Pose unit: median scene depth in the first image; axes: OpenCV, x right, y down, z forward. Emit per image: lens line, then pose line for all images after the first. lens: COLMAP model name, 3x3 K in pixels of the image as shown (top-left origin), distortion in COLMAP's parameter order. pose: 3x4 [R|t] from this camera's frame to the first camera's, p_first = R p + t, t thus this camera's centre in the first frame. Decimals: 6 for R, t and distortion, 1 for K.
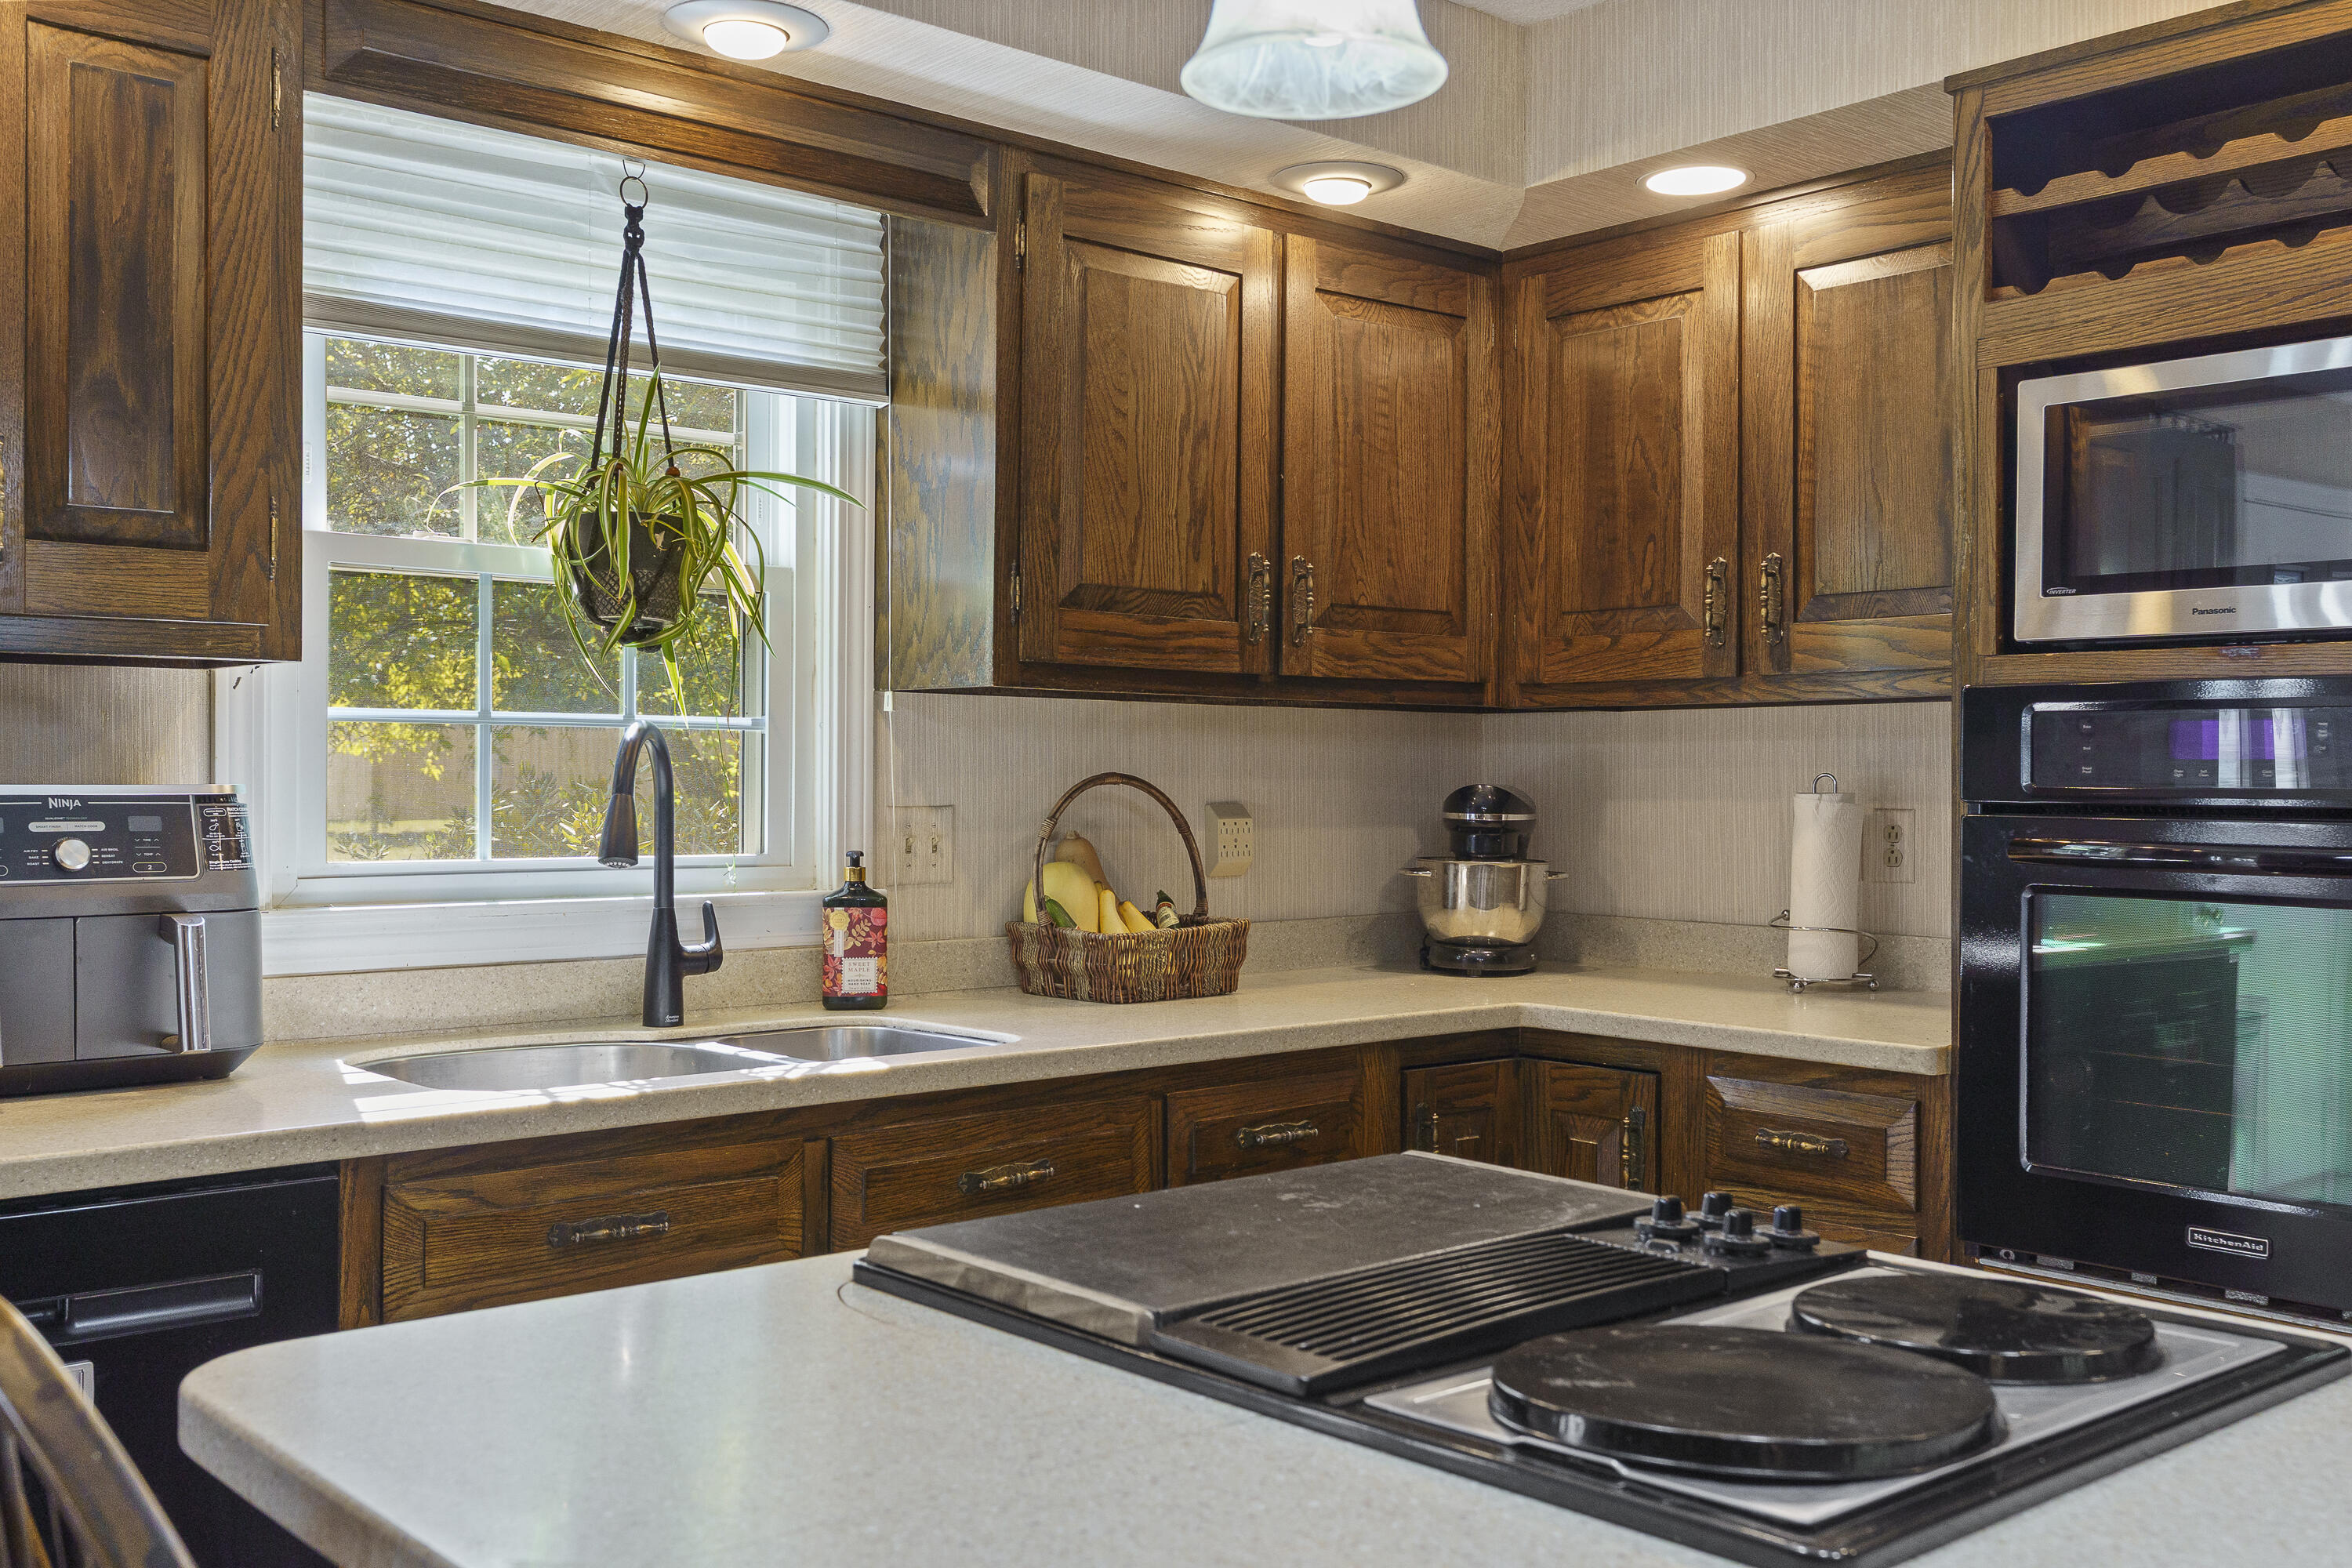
lens RADIAL K [[2192.8, 0, 1176.9], [0, 2192.8, 801.5], [0, 0, 1]] dist [0.003093, 0.000000]
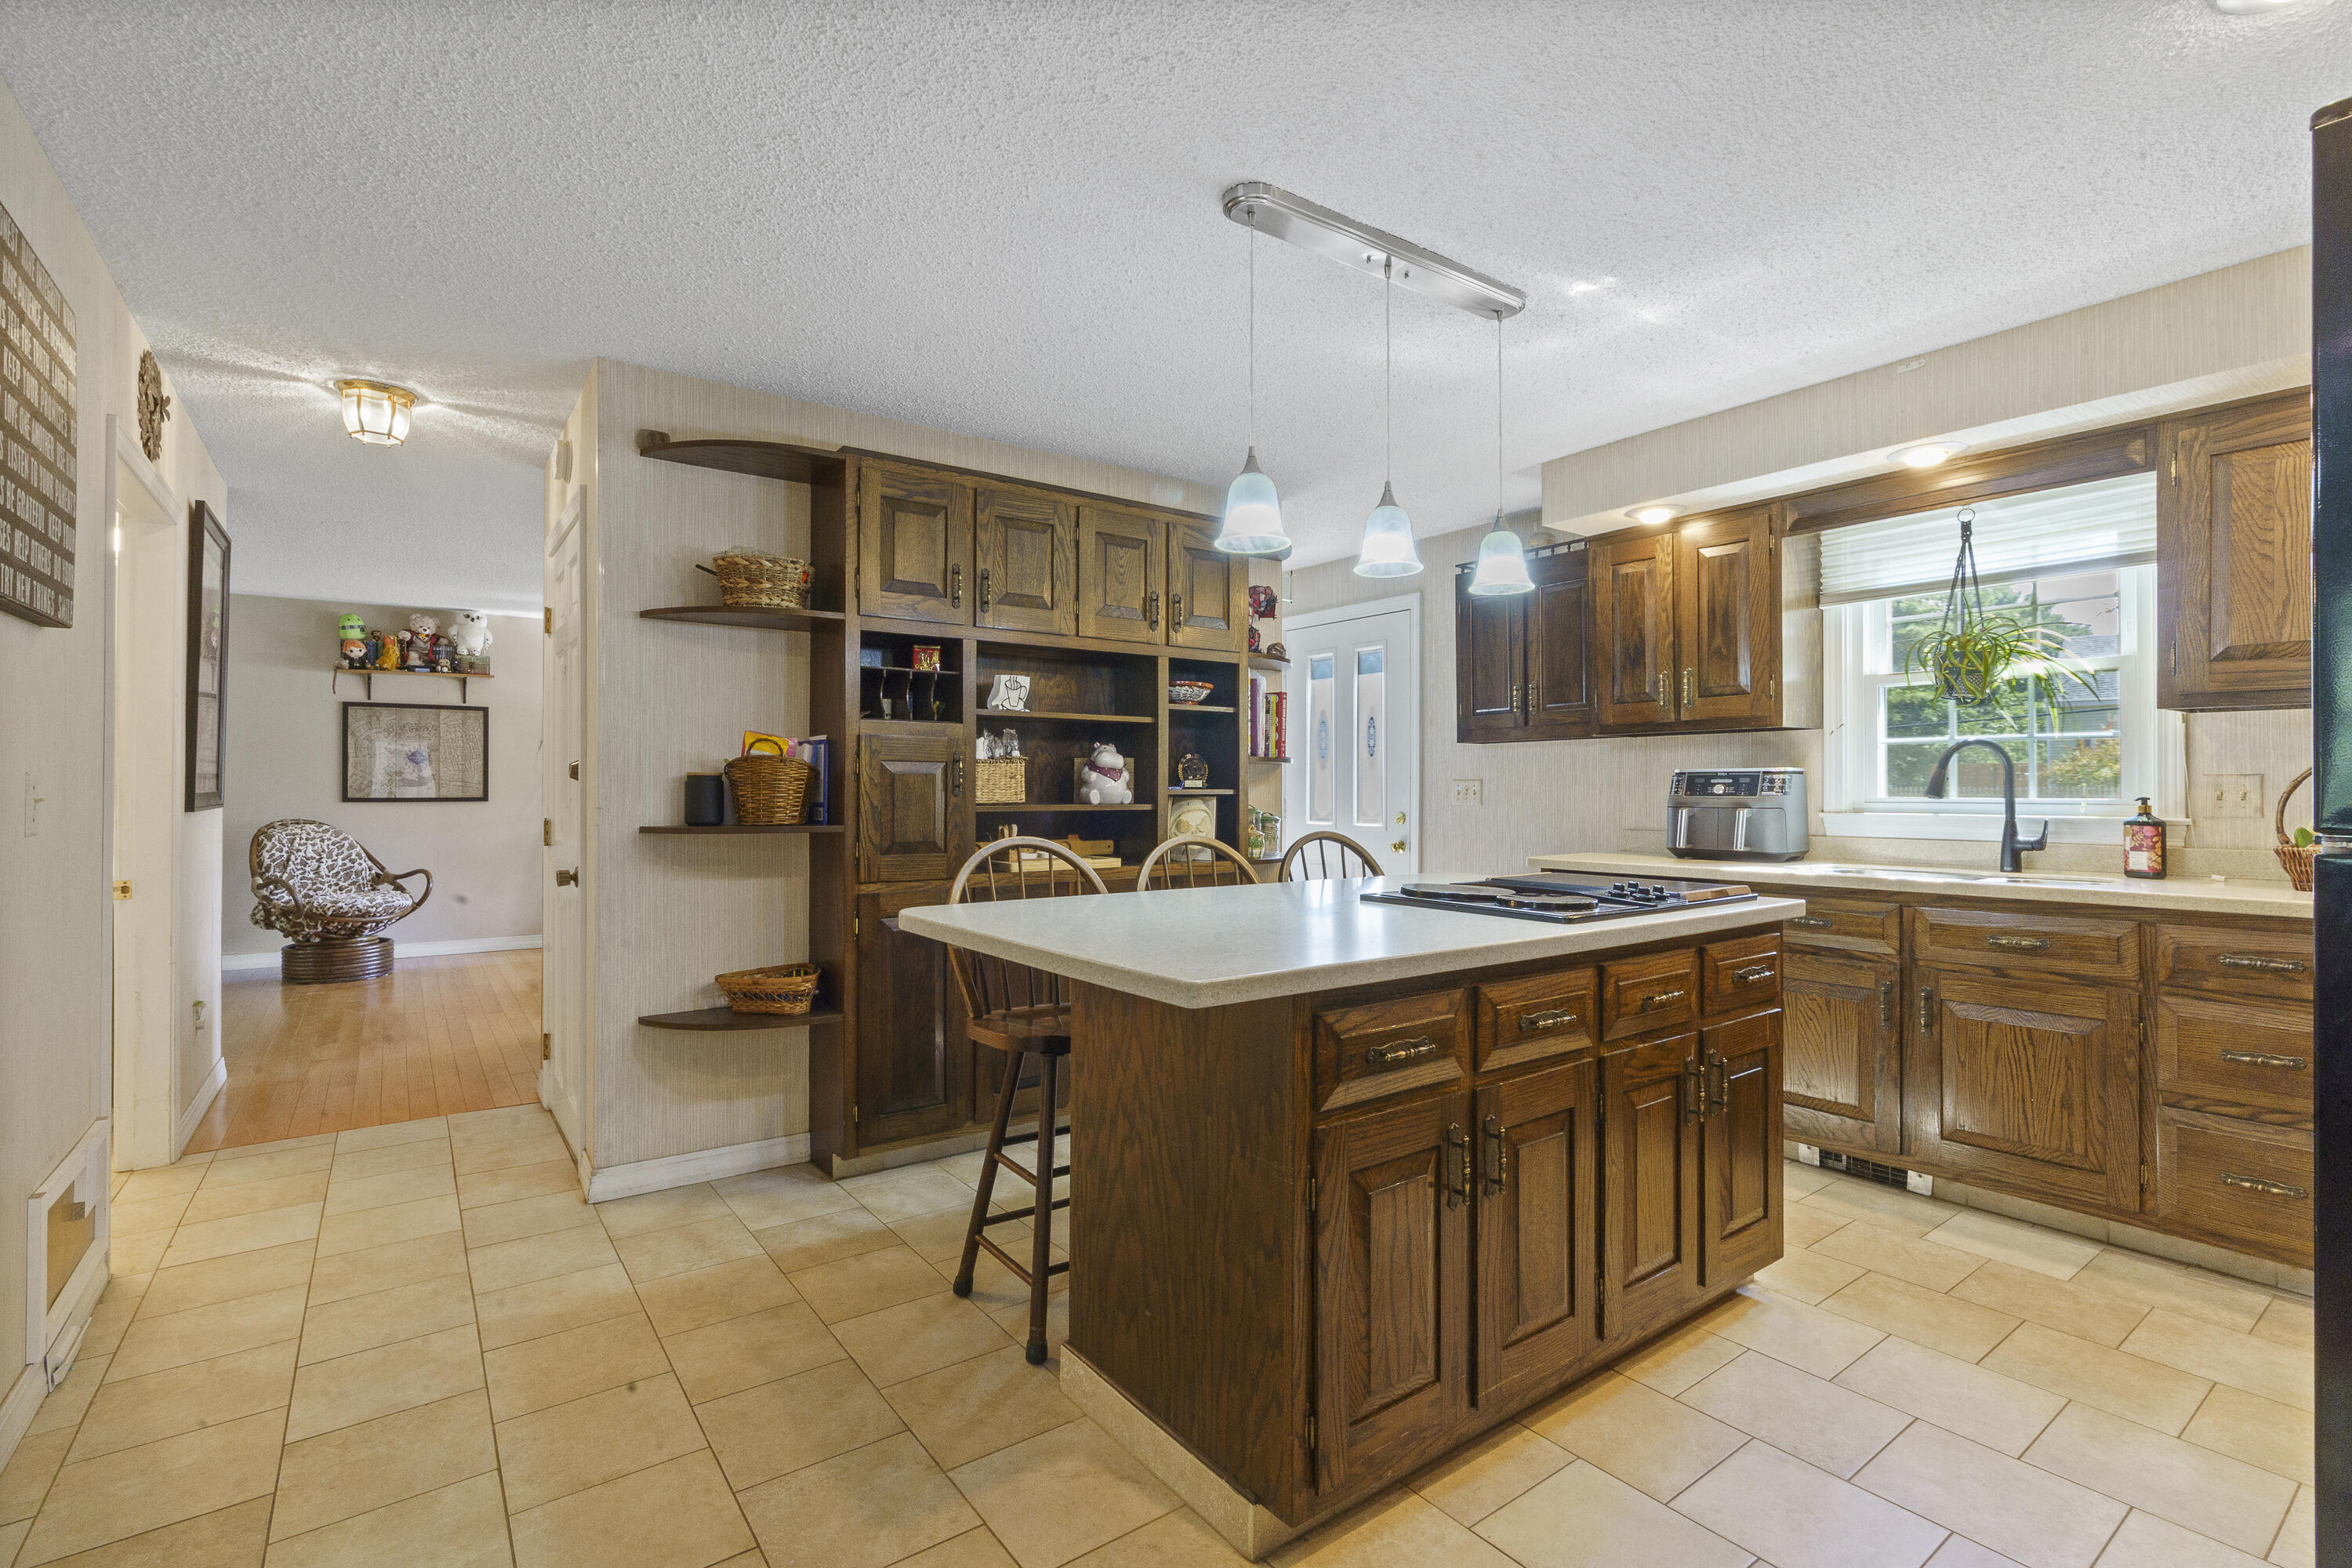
lens RADIAL K [[1074.3, 0, 1167.3], [0, 1074.3, 781.5], [0, 0, 1]] dist [-0.014339, 0.006834]
pose [[-0.083690, -0.009544, -0.996446, 0.878040], [-0.010176, 0.999910, -0.008722, 0.025722], [0.996440, 0.009410, -0.083780, 0.215812]]
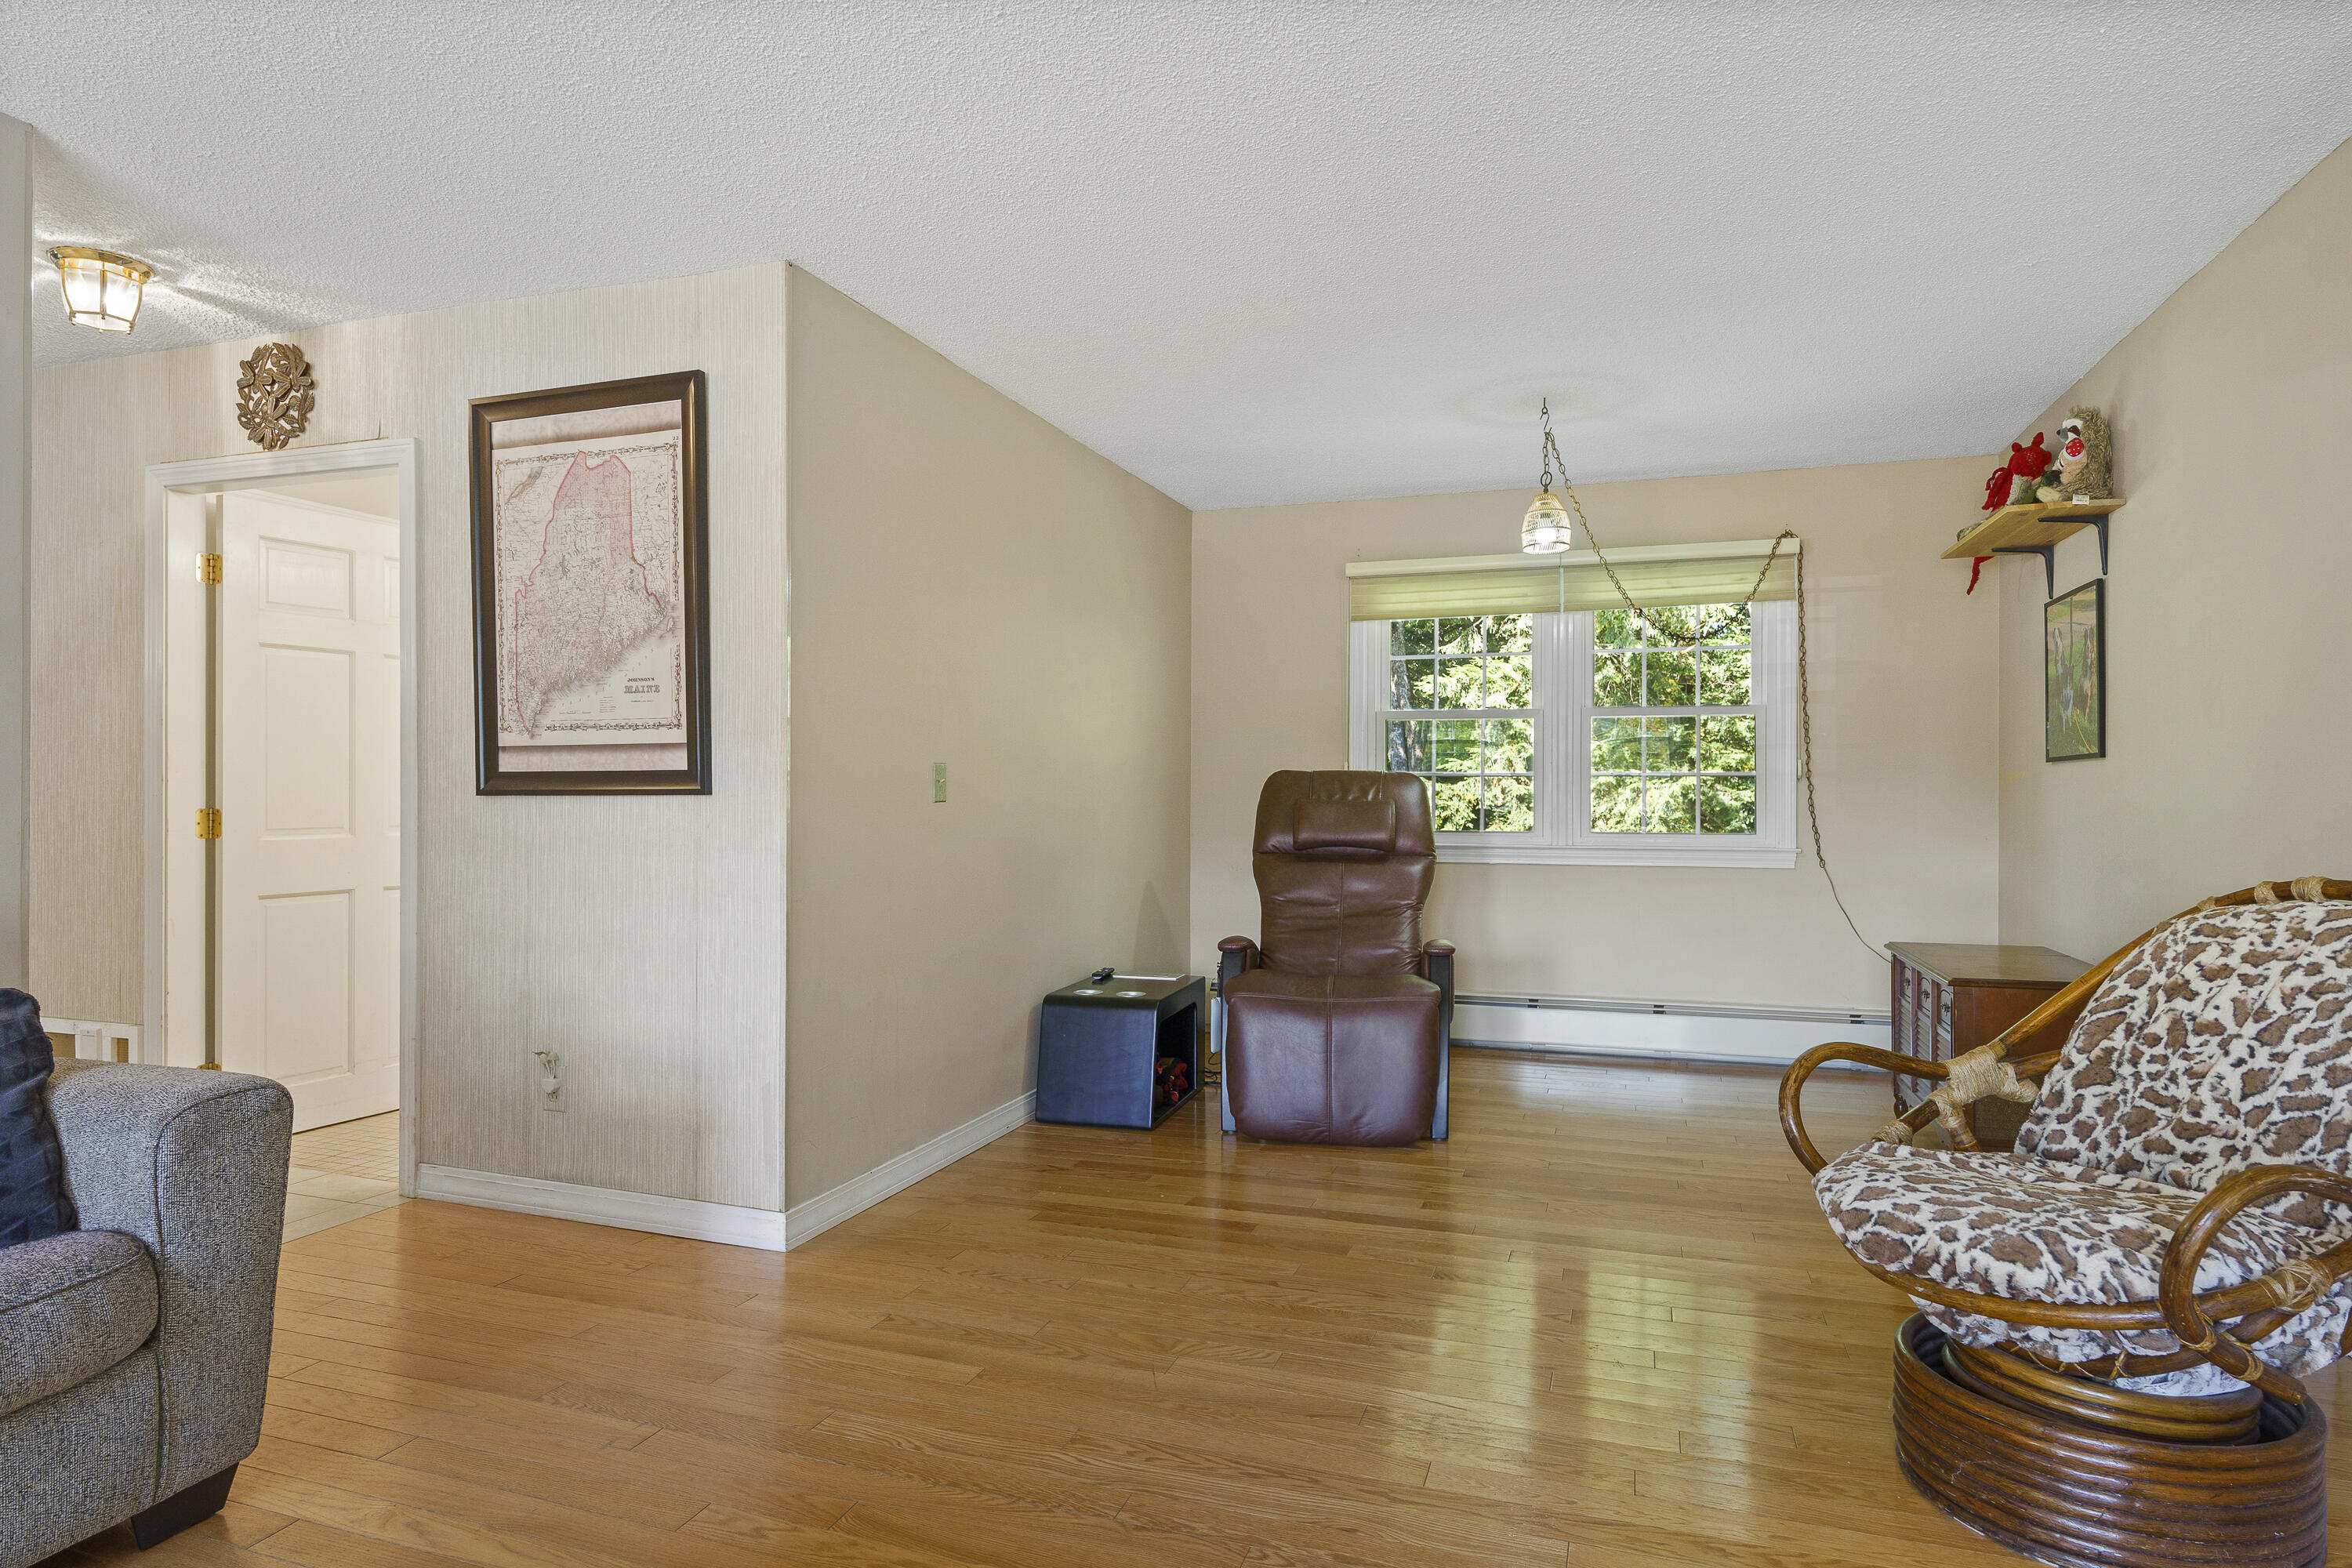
lens RADIAL K [[1312.5, 0, 1160.9], [0, 1312.5, 809.2], [0, 0, 1]] dist [0.001382, -0.000402]
pose [[-0.501785, -0.013172, 0.864892, -1.357553], [-0.001745, 0.999897, 0.014216, 0.053767], [-0.864991, 0.005624, -0.501756, -0.822122]]
